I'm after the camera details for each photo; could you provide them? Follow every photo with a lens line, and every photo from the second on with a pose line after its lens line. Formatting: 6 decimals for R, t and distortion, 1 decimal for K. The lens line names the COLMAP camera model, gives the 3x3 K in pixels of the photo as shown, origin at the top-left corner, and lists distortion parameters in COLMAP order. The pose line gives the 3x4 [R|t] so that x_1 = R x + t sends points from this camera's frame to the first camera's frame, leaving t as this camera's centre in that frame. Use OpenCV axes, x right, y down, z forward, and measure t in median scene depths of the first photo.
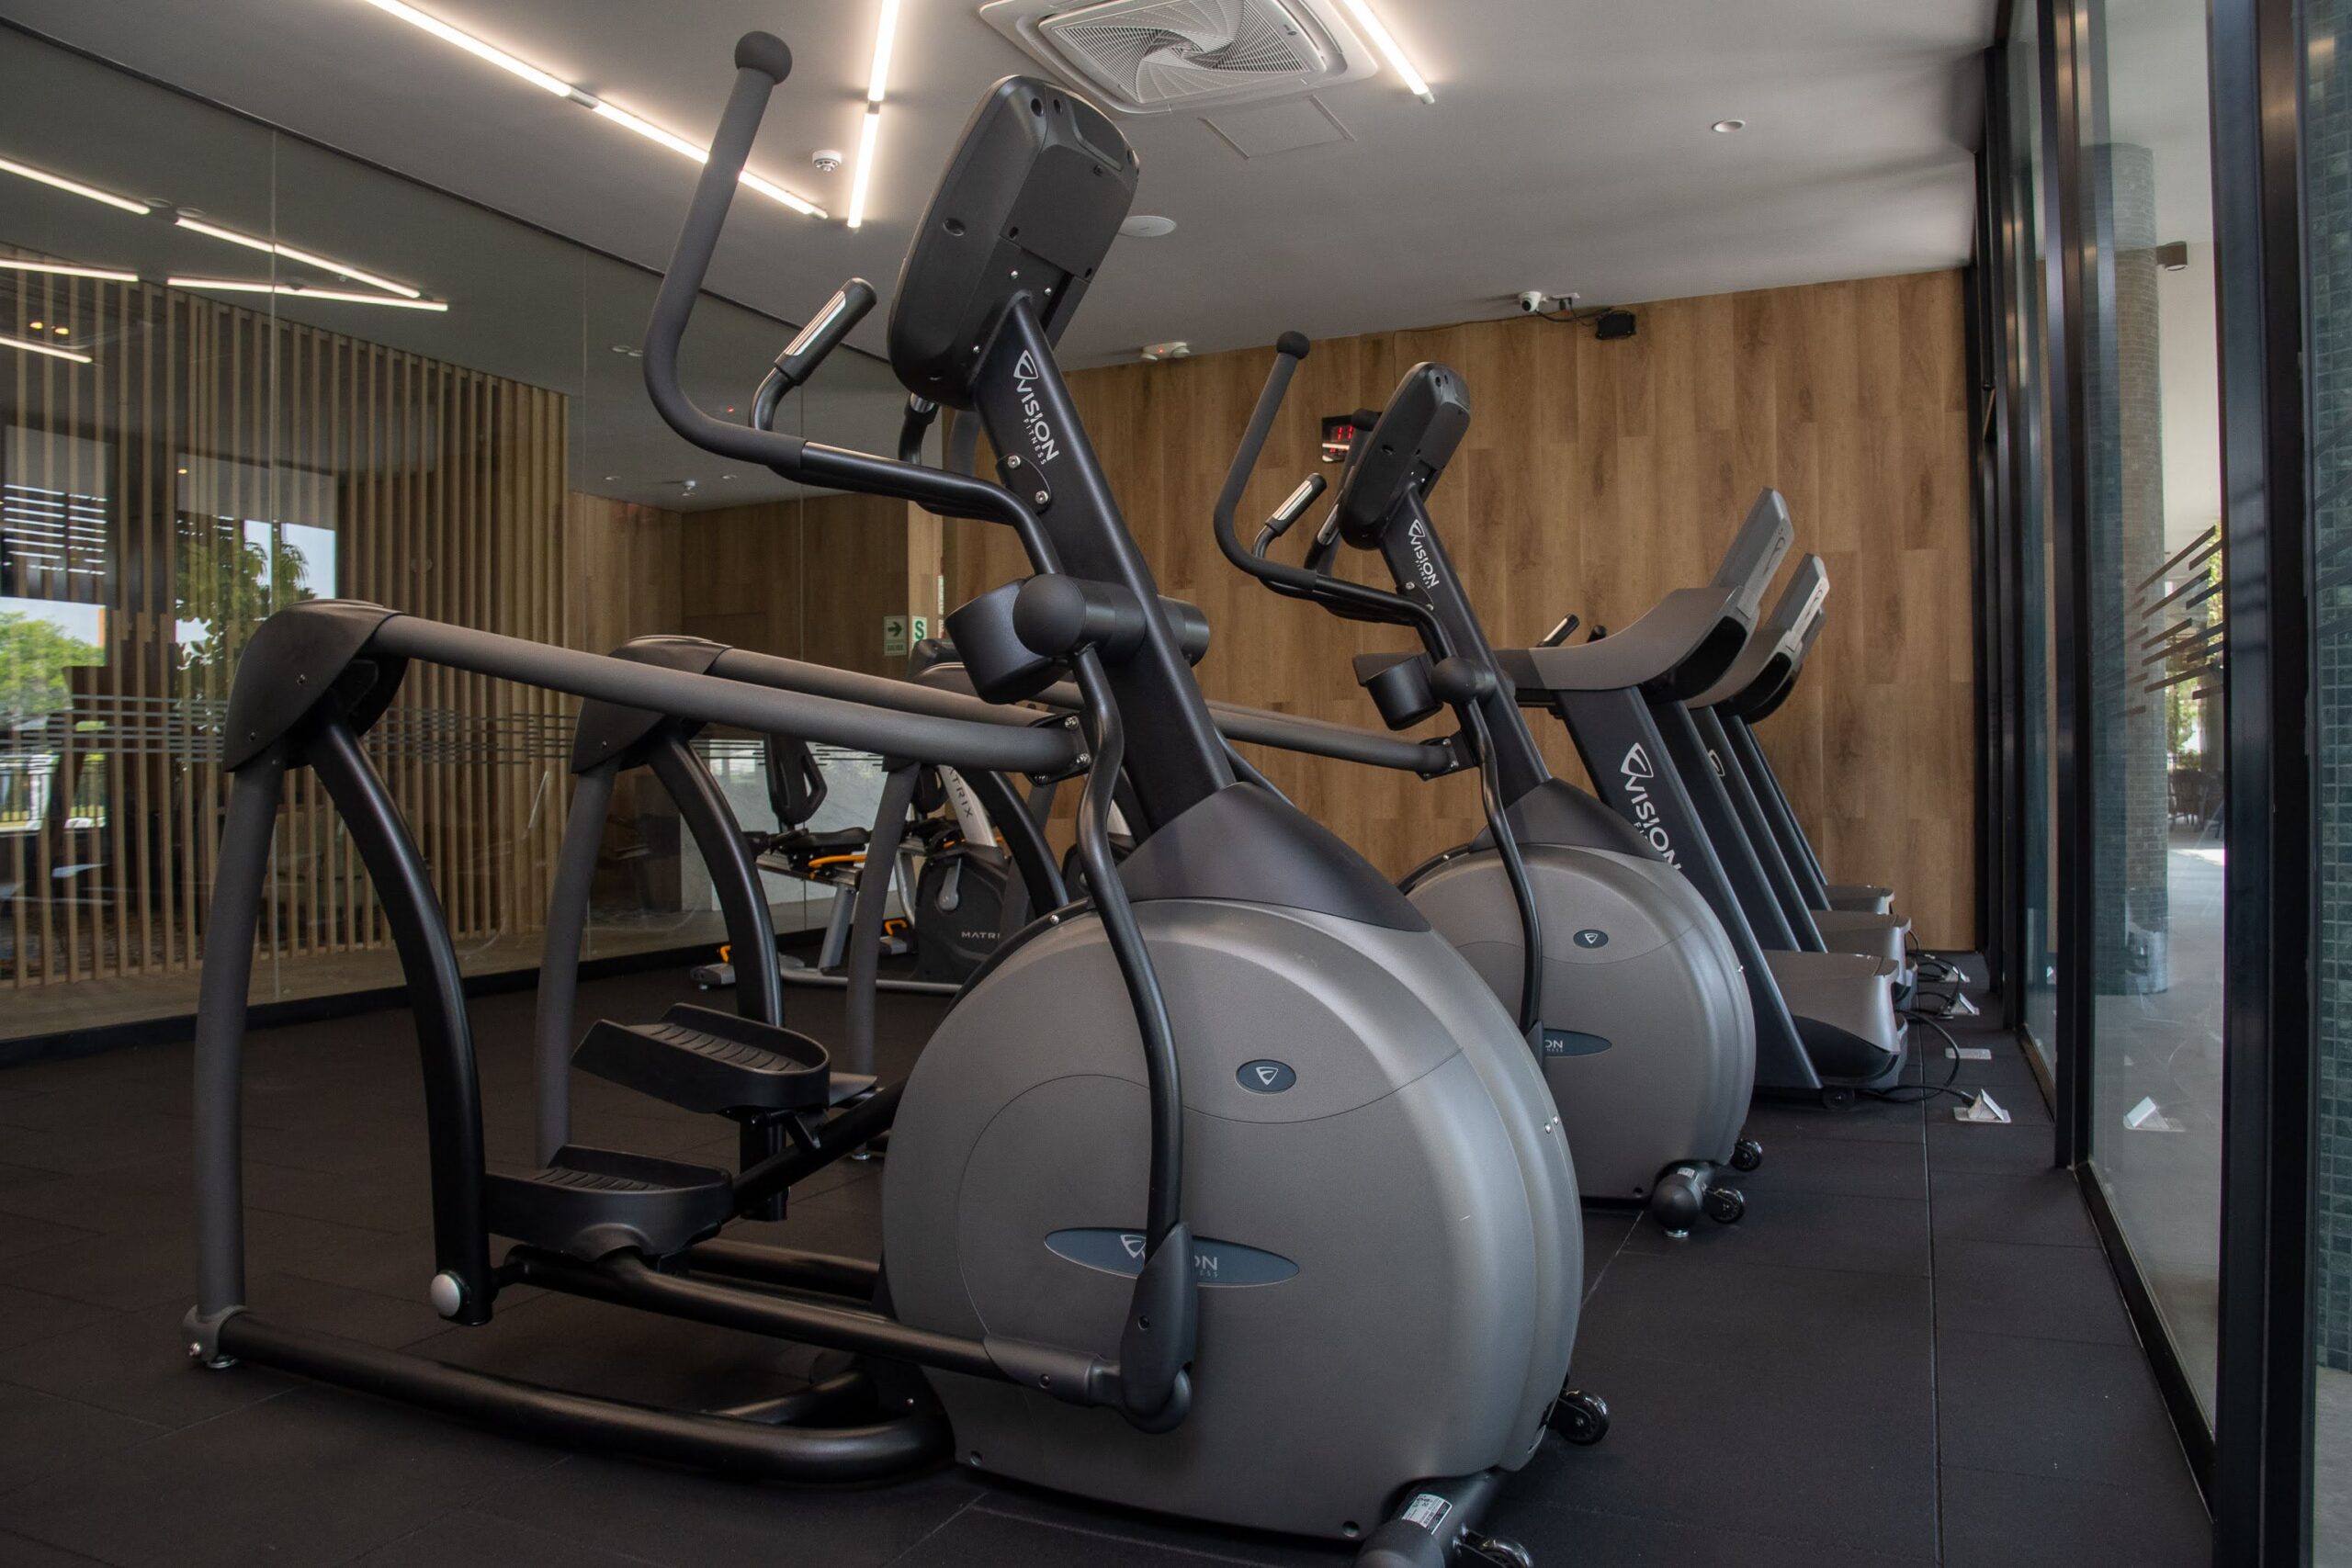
lens RADIAL K [[1628.2, 0, 1184.6], [0, 1628.2, 794.4], [0, 0, 1]] dist [-0.129963, 0.072157]
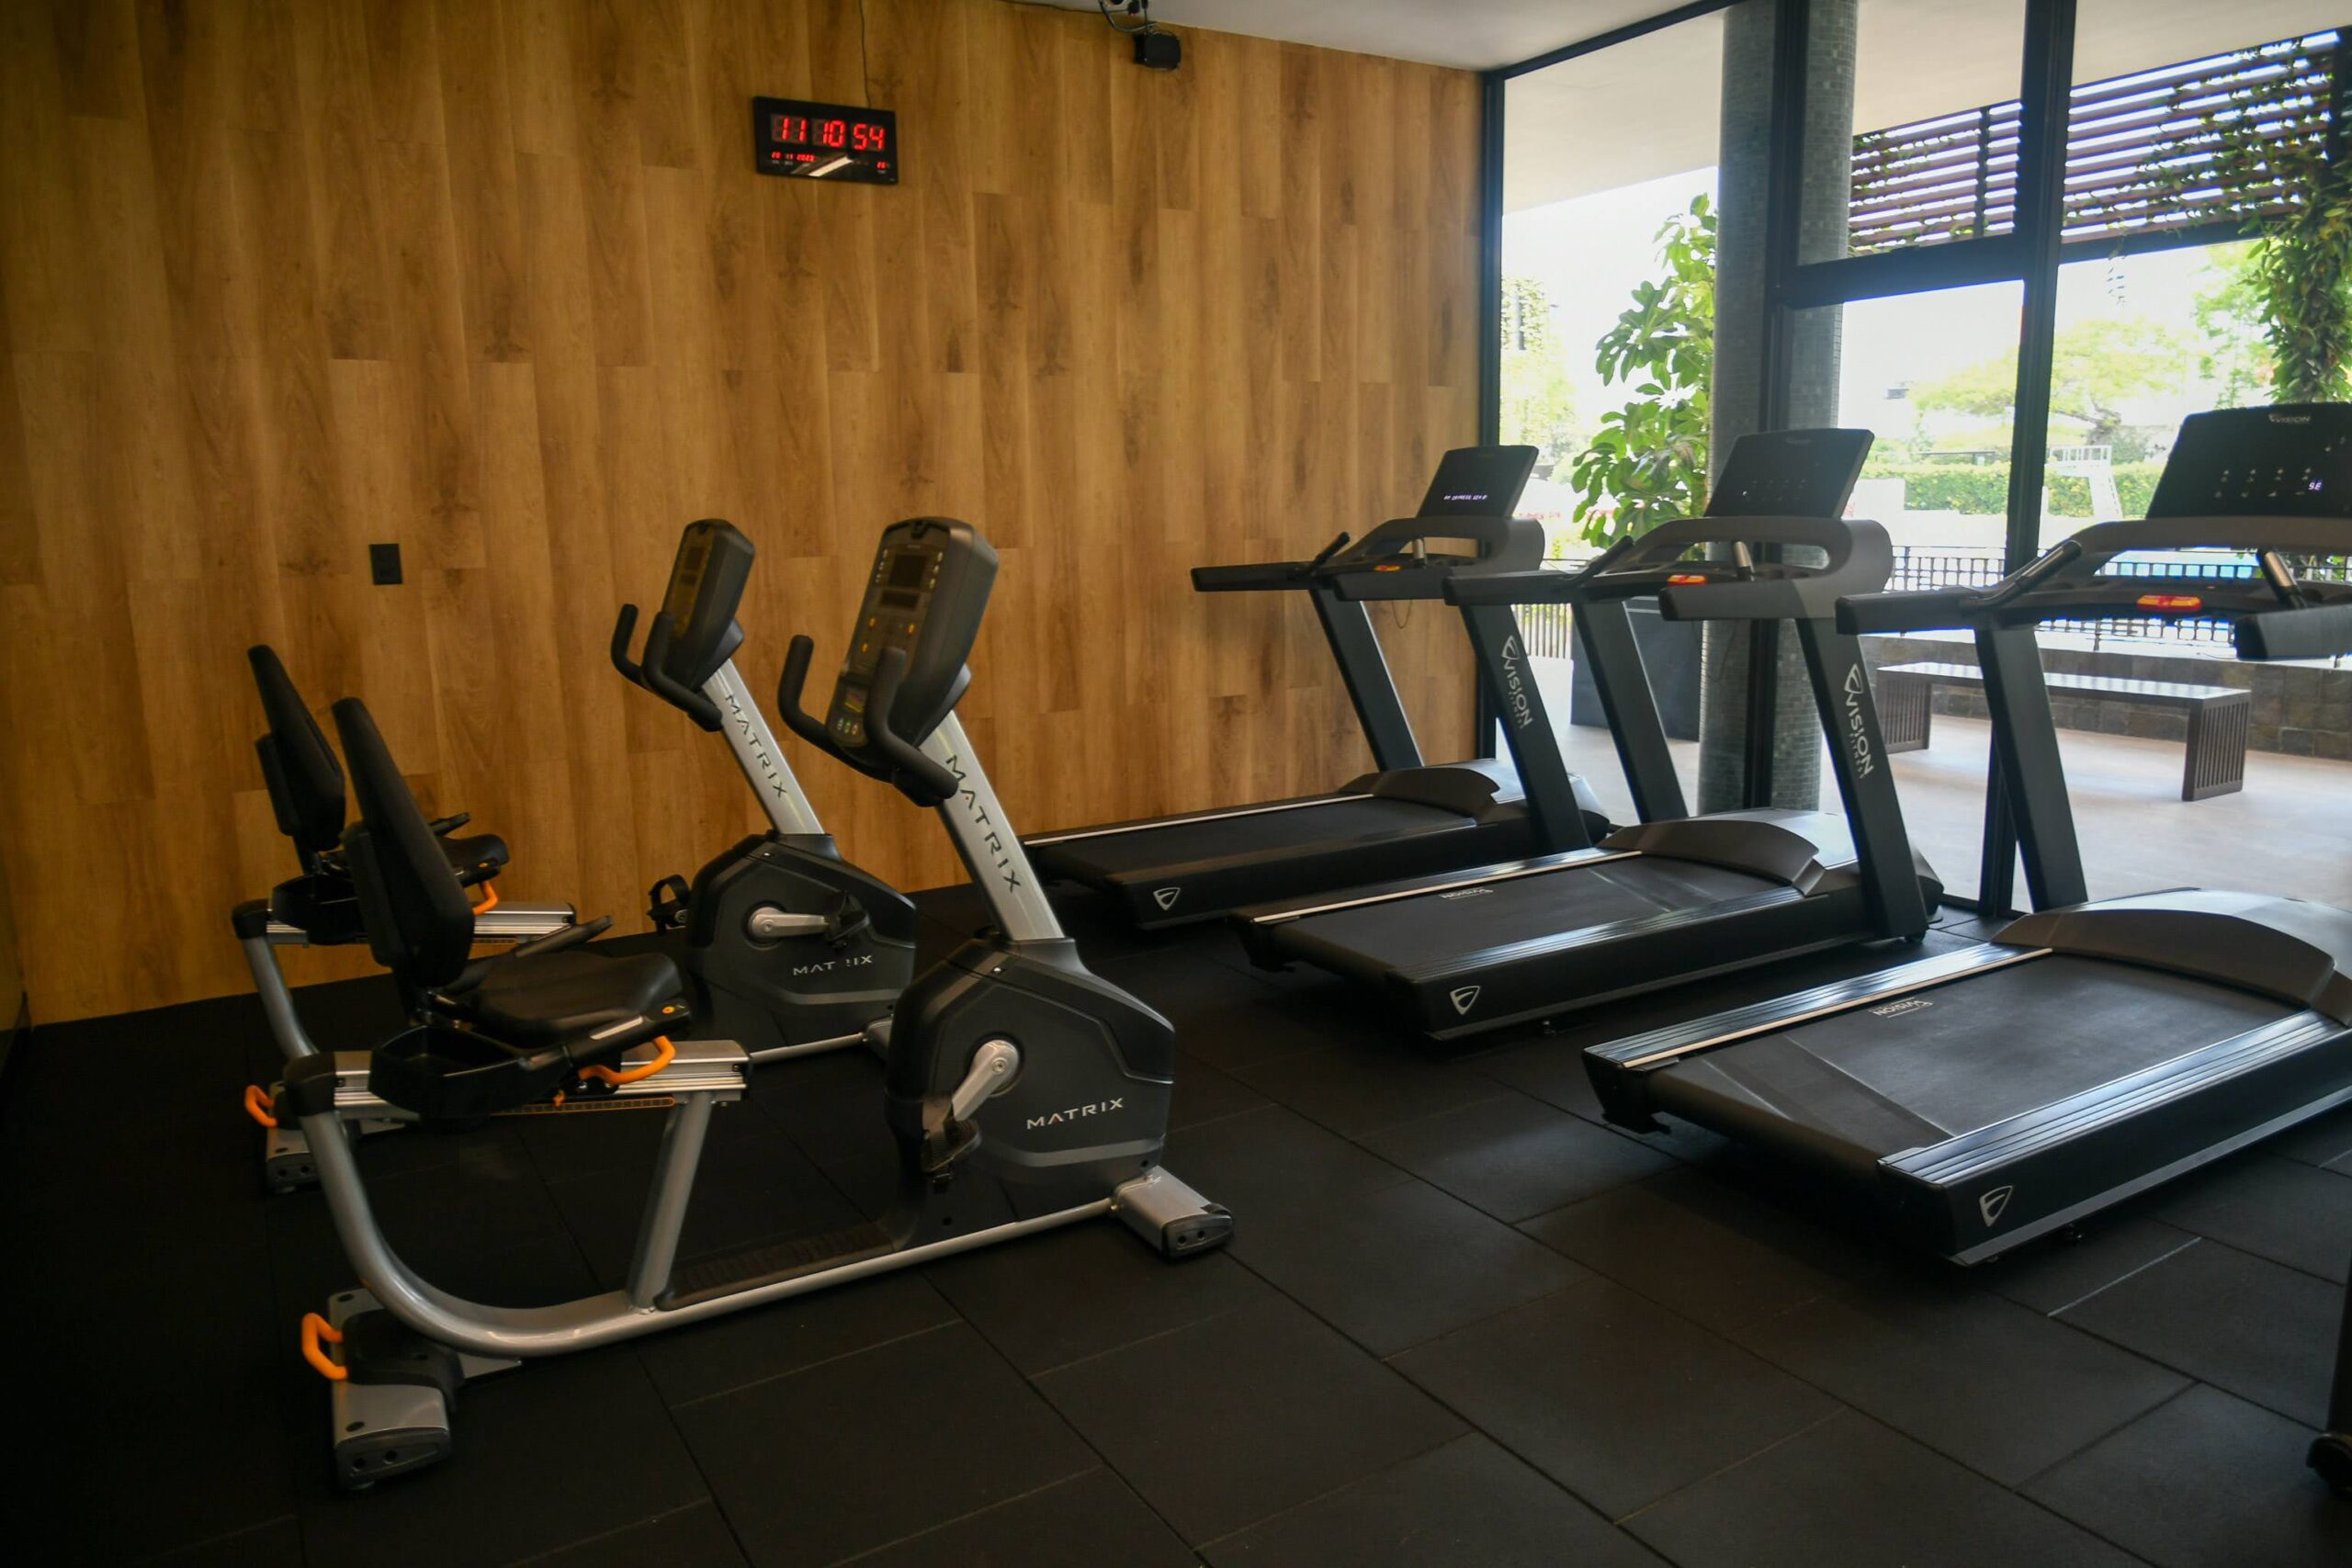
lens RADIAL K [[1575.1, 0, 1176.0], [0, 1575.1, 784.0], [0, 0, 1]] dist [-0.009616, -0.007934]
pose [[0.563548, -0.147201, 0.812862, -0.407861], [0.026686, 0.986726, 0.160185, -0.076823], [-0.825652, -0.068580, 0.559996, 0.599850]]
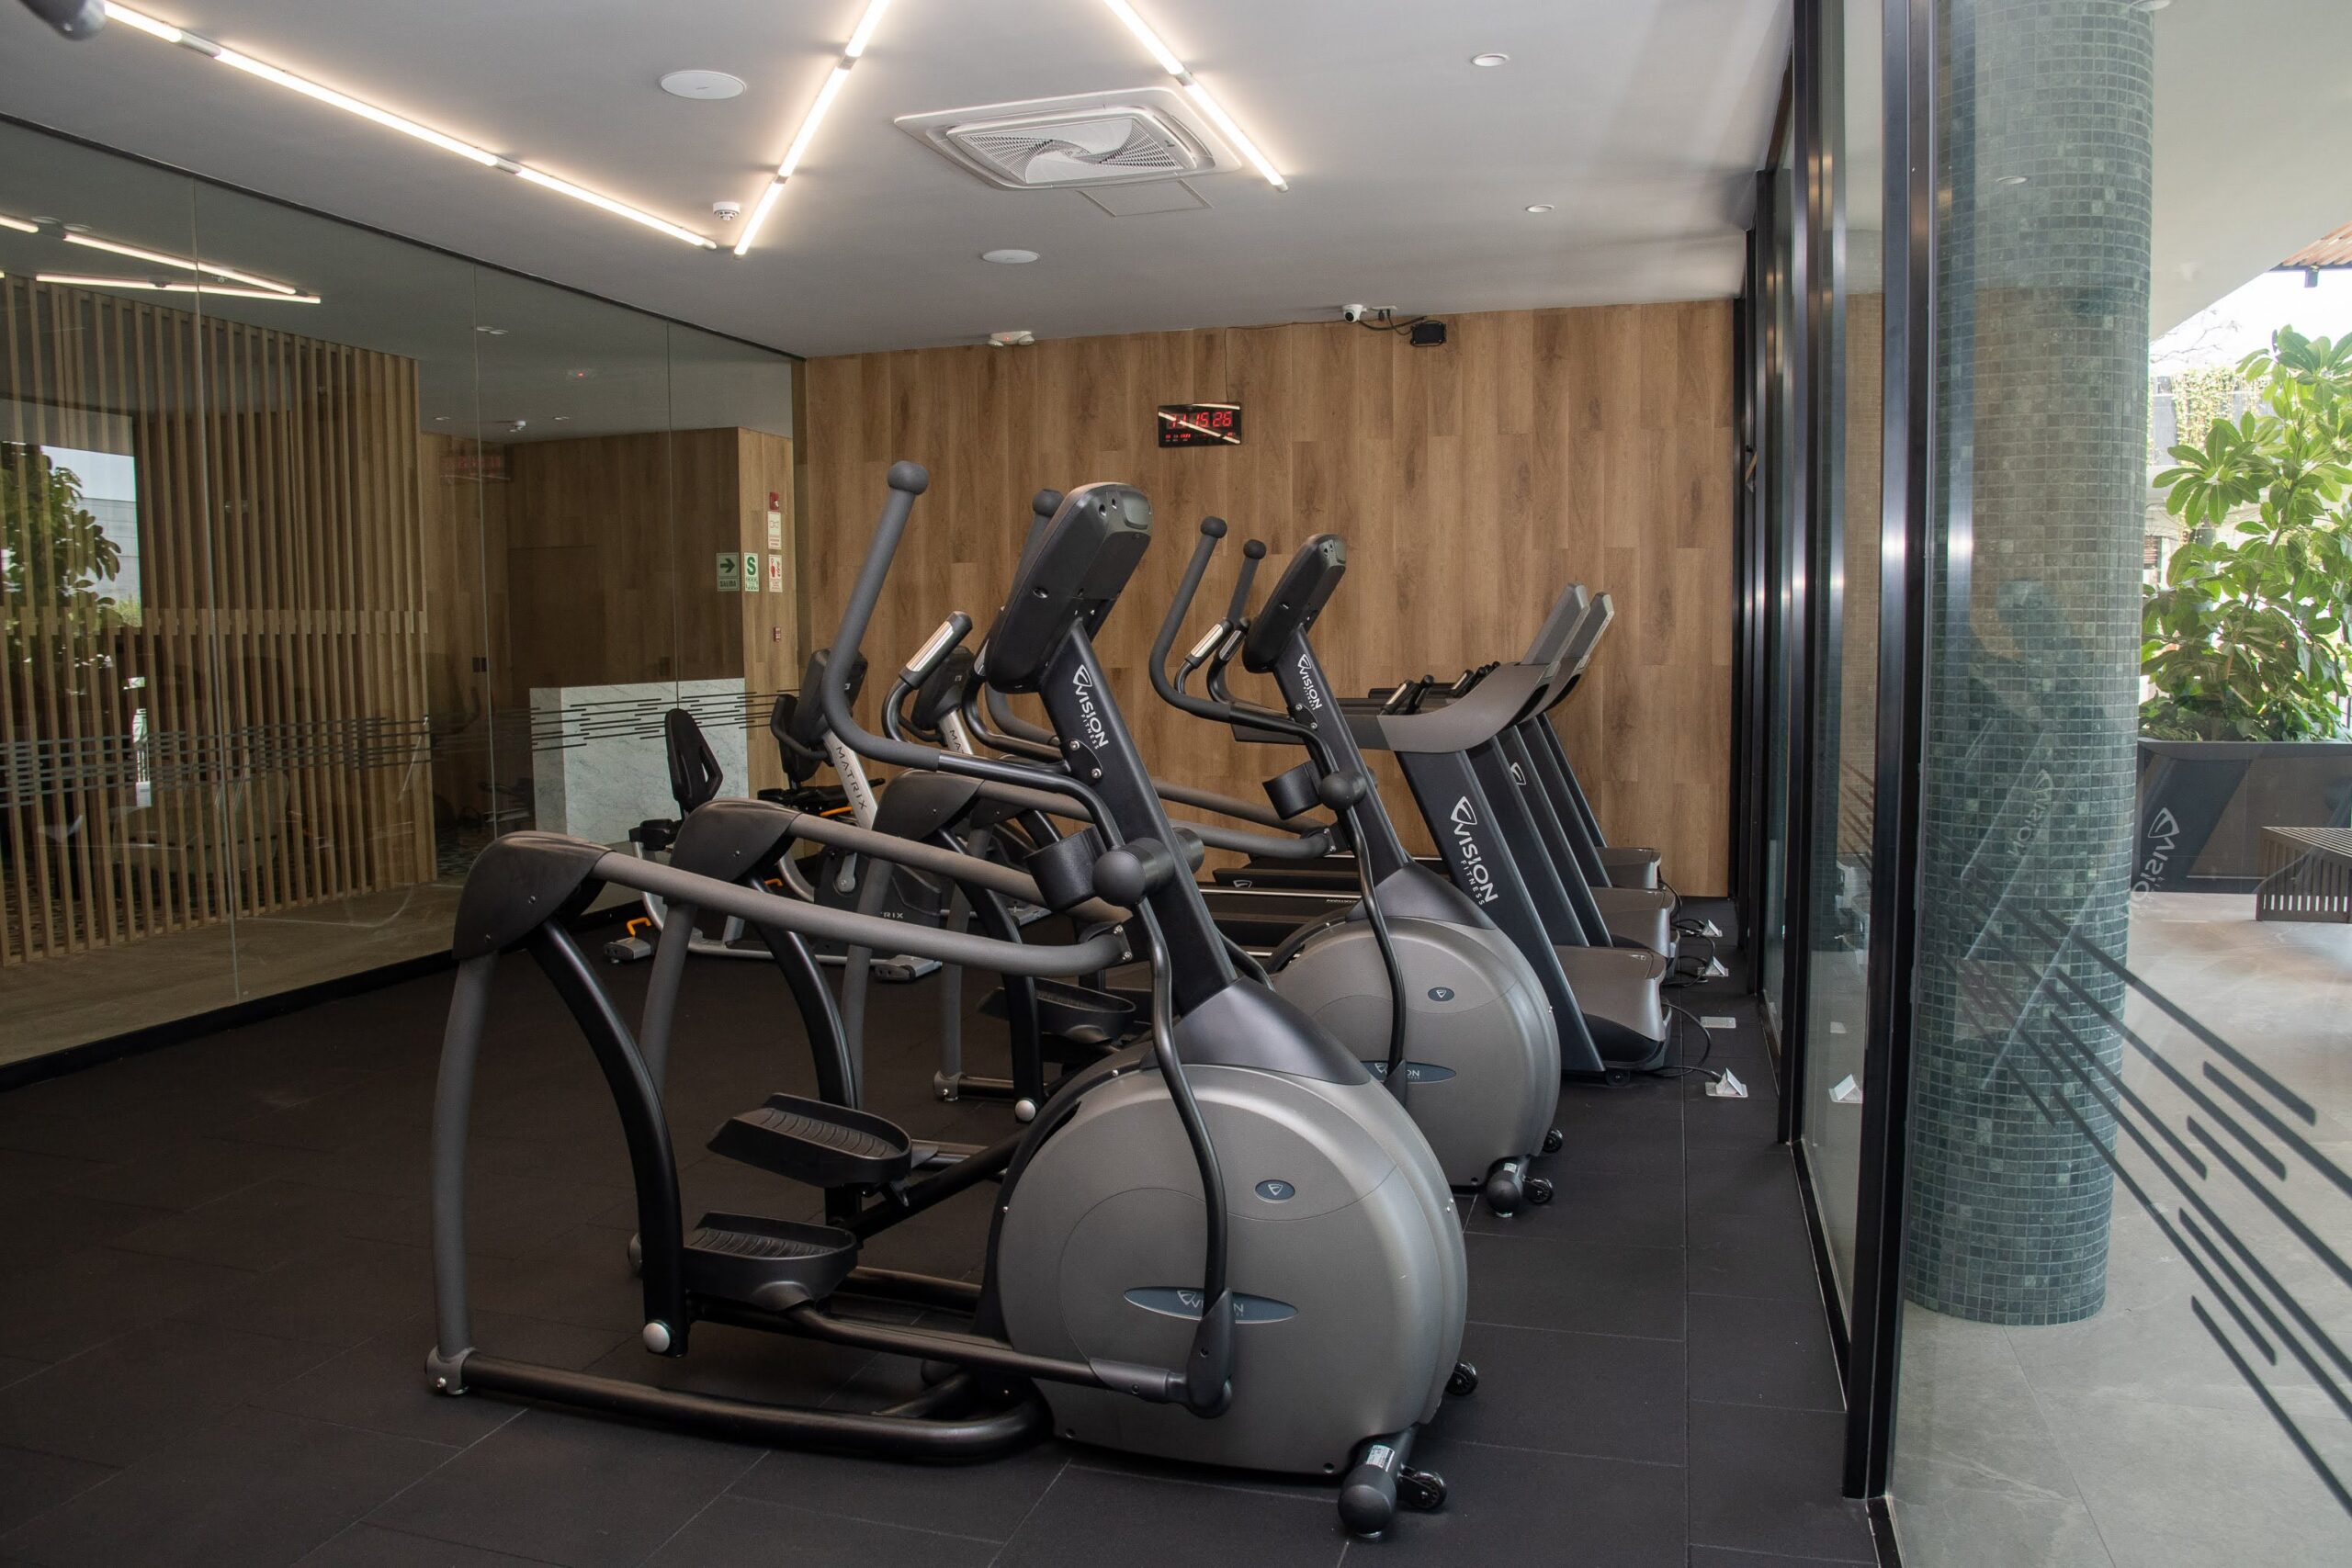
lens RADIAL K [[1628.2, 0, 1184.6], [0, 1628.2, 794.4], [0, 0, 1]] dist [-0.129963, 0.072157]
pose [[0.991082, -0.012332, 0.132681, -0.051744], [0.001539, 0.996701, 0.081142, -0.072284], [-0.133244, -0.080214, 0.987832, -0.106809]]
